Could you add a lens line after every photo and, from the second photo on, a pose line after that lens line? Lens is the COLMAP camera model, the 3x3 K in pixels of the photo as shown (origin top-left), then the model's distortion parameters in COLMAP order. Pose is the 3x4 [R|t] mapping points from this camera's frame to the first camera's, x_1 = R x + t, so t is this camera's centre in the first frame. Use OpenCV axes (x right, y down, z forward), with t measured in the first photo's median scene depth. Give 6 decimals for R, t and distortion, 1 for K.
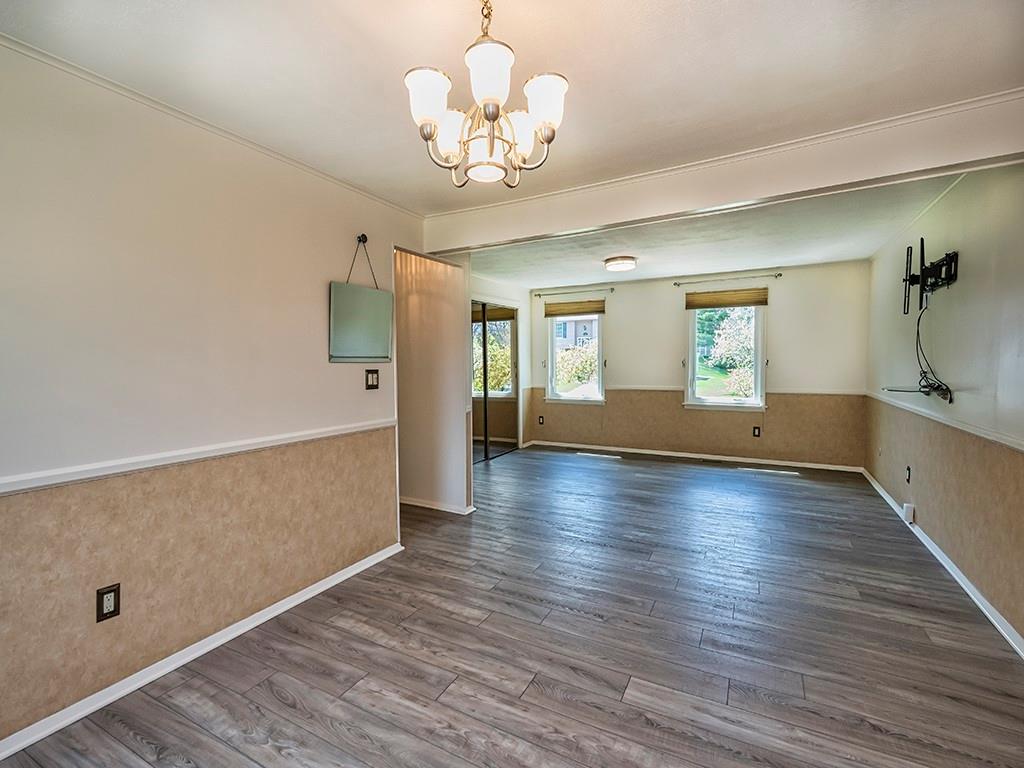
lens RADIAL K [[456.4, 0, 515.9], [0, 456.4, 378.3], [0, 0, 1]] dist [0.002284, 0.000291]
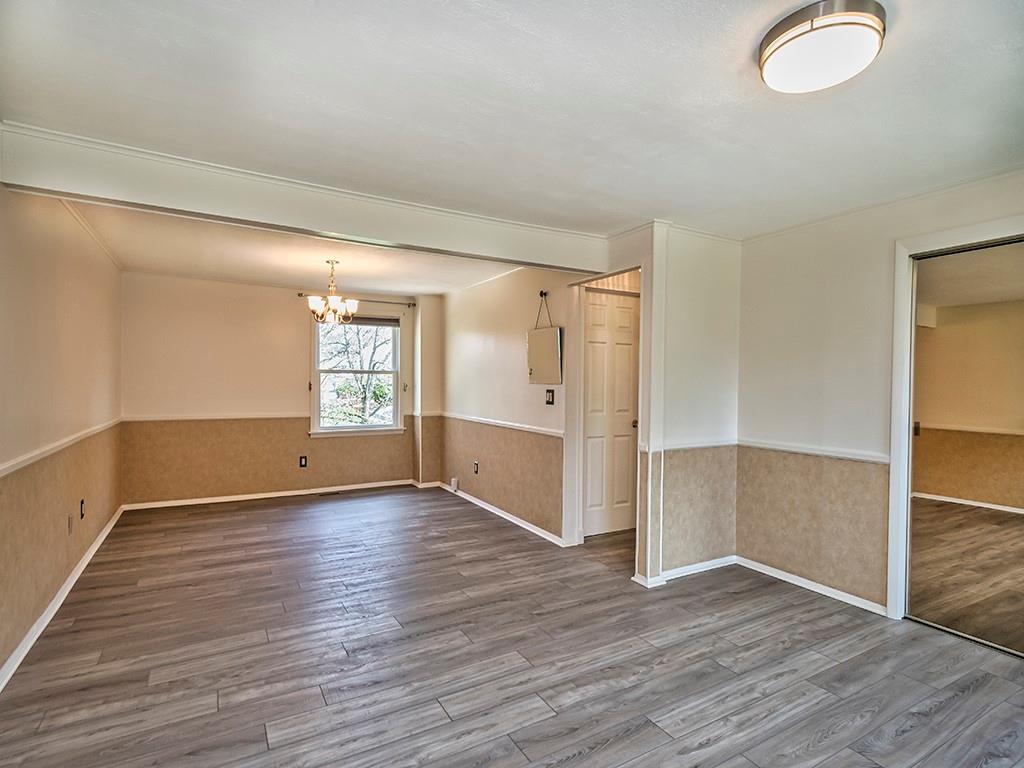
lens RADIAL K [[529.0, 0, 513.3], [0, 529.0, 389.0], [0, 0, 1]] dist [0.007459, 0.002023]
pose [[-0.529146, 0.014144, -0.848413, 1.082032], [-0.043064, 0.998125, 0.043499, -0.086361], [0.847437, 0.059553, -0.527545, 1.808651]]
